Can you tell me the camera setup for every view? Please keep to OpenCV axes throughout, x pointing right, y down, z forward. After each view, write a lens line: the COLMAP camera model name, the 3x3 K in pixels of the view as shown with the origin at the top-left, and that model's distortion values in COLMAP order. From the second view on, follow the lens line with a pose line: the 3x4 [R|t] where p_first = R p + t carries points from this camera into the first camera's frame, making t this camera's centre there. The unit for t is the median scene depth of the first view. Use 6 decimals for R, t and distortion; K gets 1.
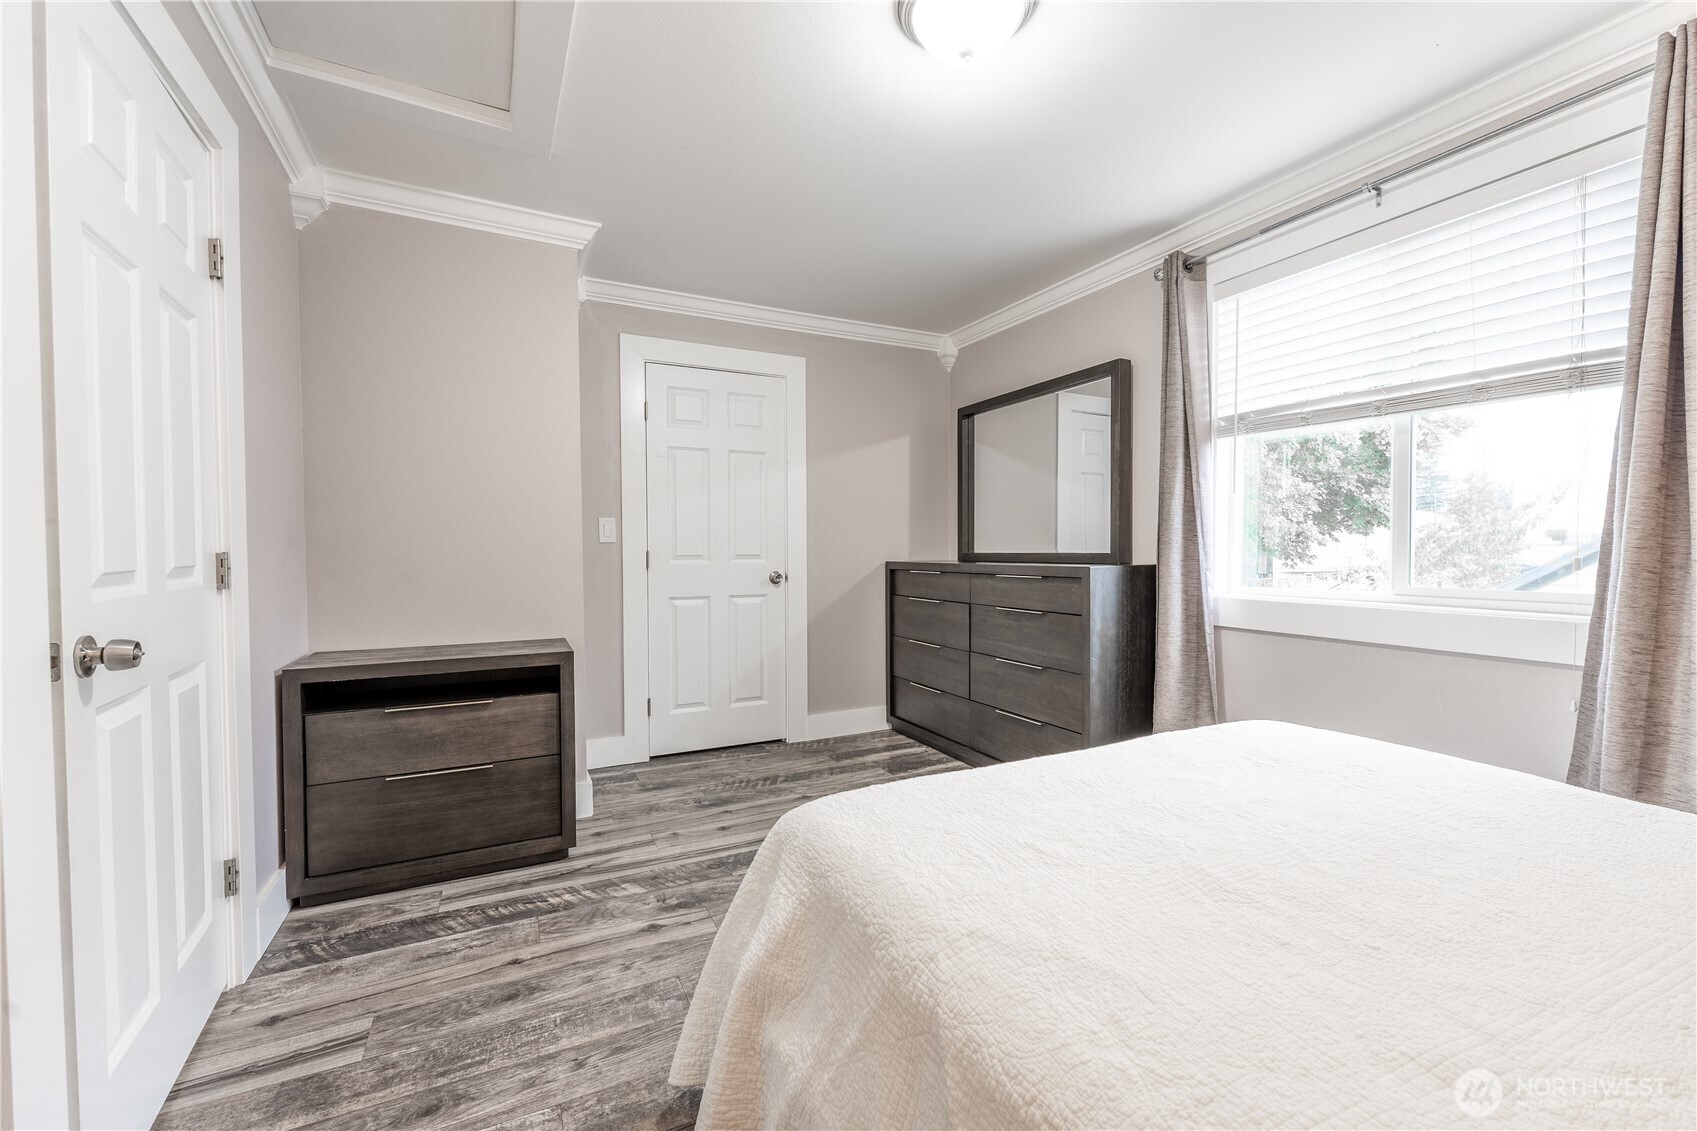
lens RADIAL K [[699.6, 0, 852.2], [0, 699.6, 562.7], [0, 0, 1]] dist [0.000314, -0.000310]
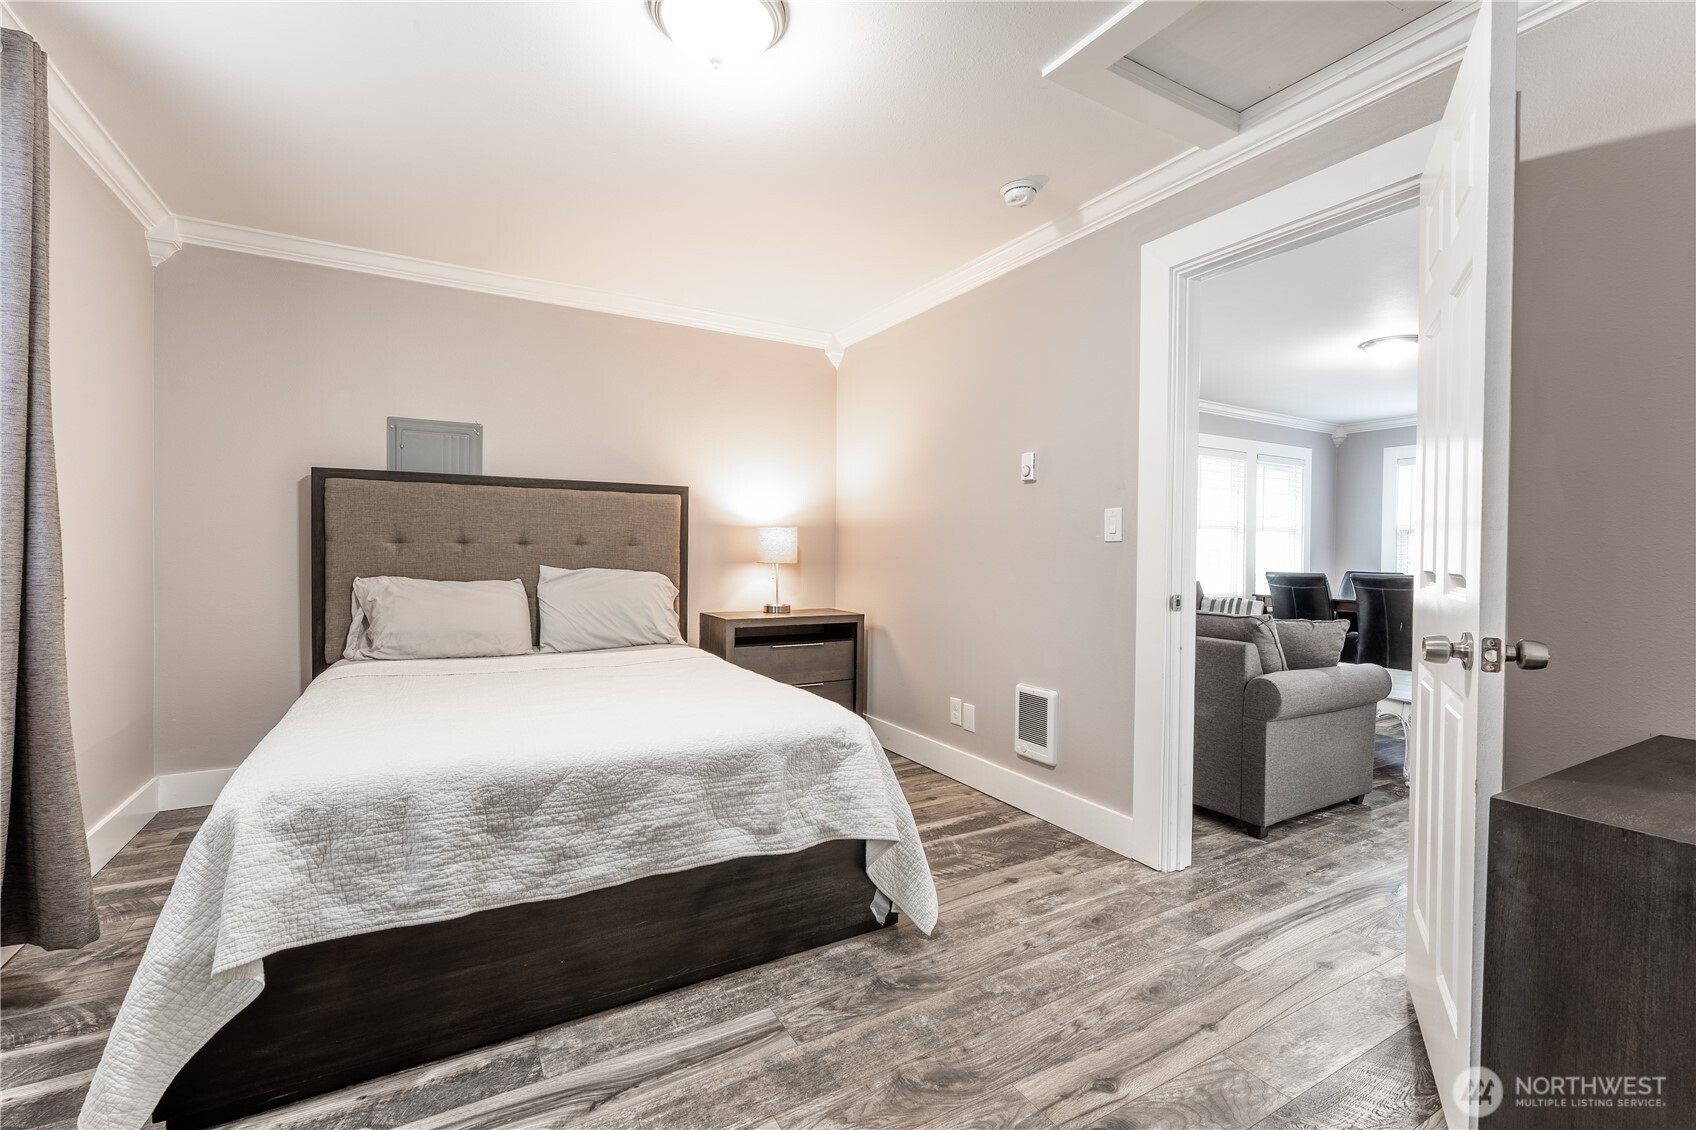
lens RADIAL K [[699.2, 0, 851.7], [0, 699.2, 562.2], [0, 0, 1]] dist [0.000314, -0.000310]
pose [[-0.997863, -0.006916, -0.064979, 0.025736], [-0.009583, 0.999120, 0.040827, -0.041108], [0.064639, 0.041362, -0.997051, 1.803316]]
